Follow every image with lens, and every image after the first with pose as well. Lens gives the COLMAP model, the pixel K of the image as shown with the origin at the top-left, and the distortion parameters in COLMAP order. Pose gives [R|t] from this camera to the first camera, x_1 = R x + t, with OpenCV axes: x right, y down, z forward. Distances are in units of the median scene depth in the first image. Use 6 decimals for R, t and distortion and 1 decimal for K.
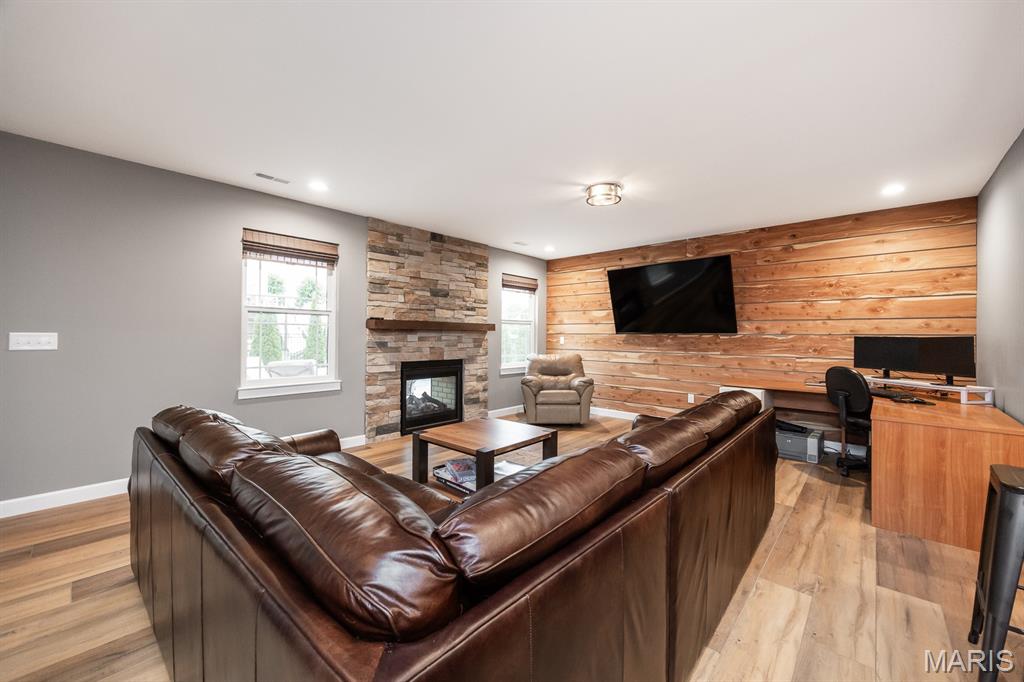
lens RADIAL K [[391.6, 0, 528.8], [0, 391.6, 335.0], [0, 0, 1]] dist [0.001160, -0.001132]
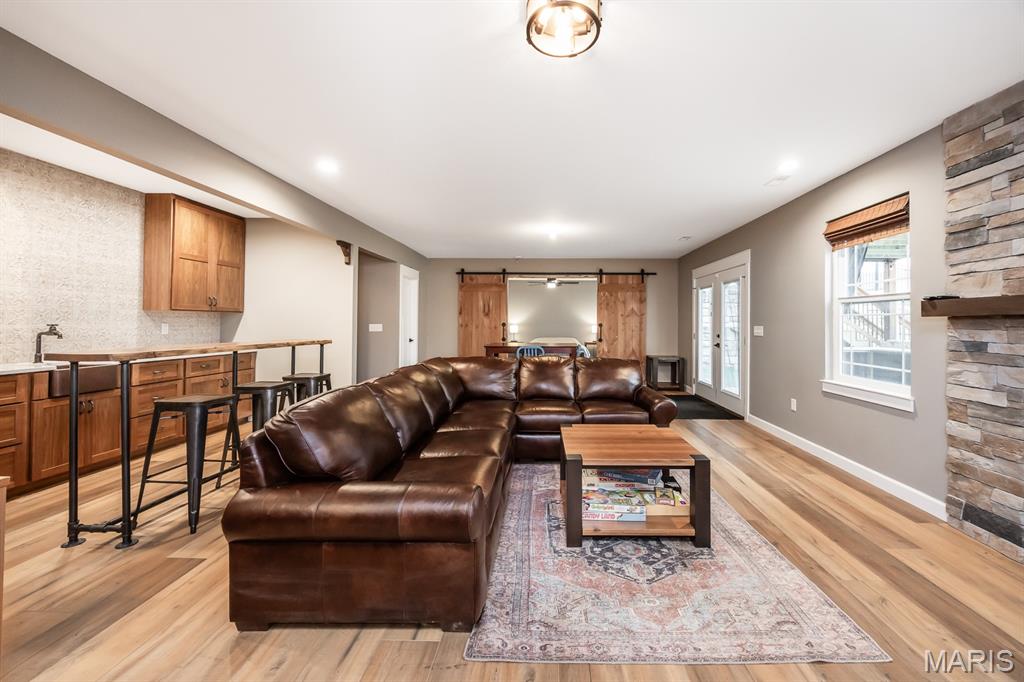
lens RADIAL K [[391.6, 0, 539.8], [0, 391.6, 320.6], [0, 0, 1]] dist [0.001160, -0.001132]
pose [[-0.770310, -0.019231, -0.637379, 0.434546], [-0.012542, 0.999809, -0.015008, 0.005029], [0.637546, -0.003567, -0.770404, 1.158883]]
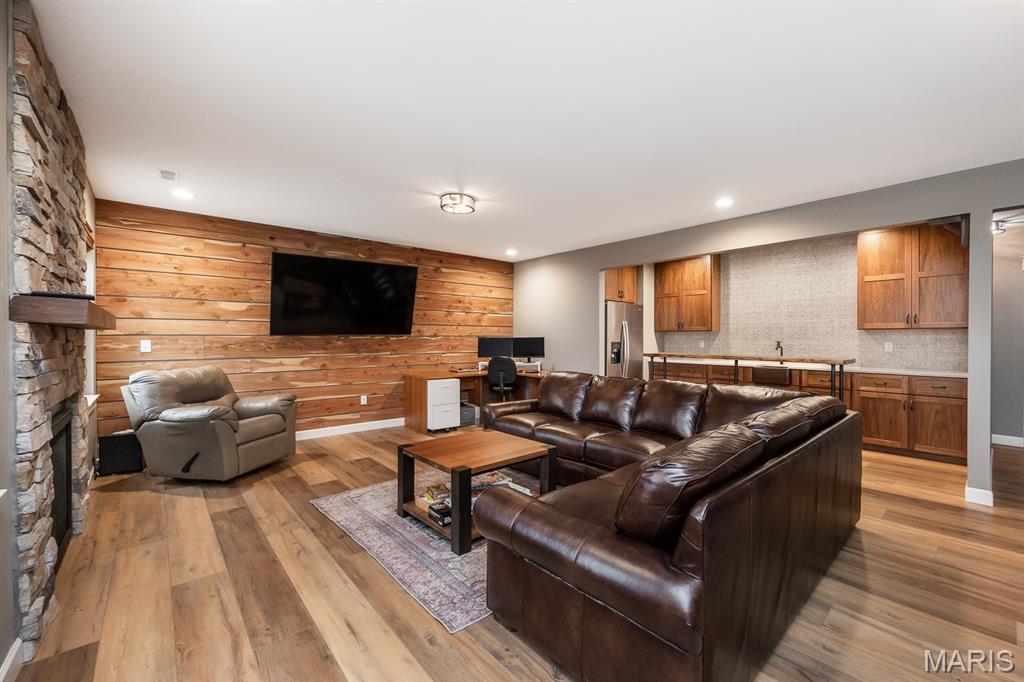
lens RADIAL K [[424.0, 0, 542.3], [0, 424.0, 340.5], [0, 0, 1]] dist [0.000260, -0.000855]
pose [[0.116331, -0.015035, 0.993097, -0.793457], [-0.002406, 0.999878, 0.015419, -0.009989], [-0.993208, -0.004183, 0.116281, 0.558691]]
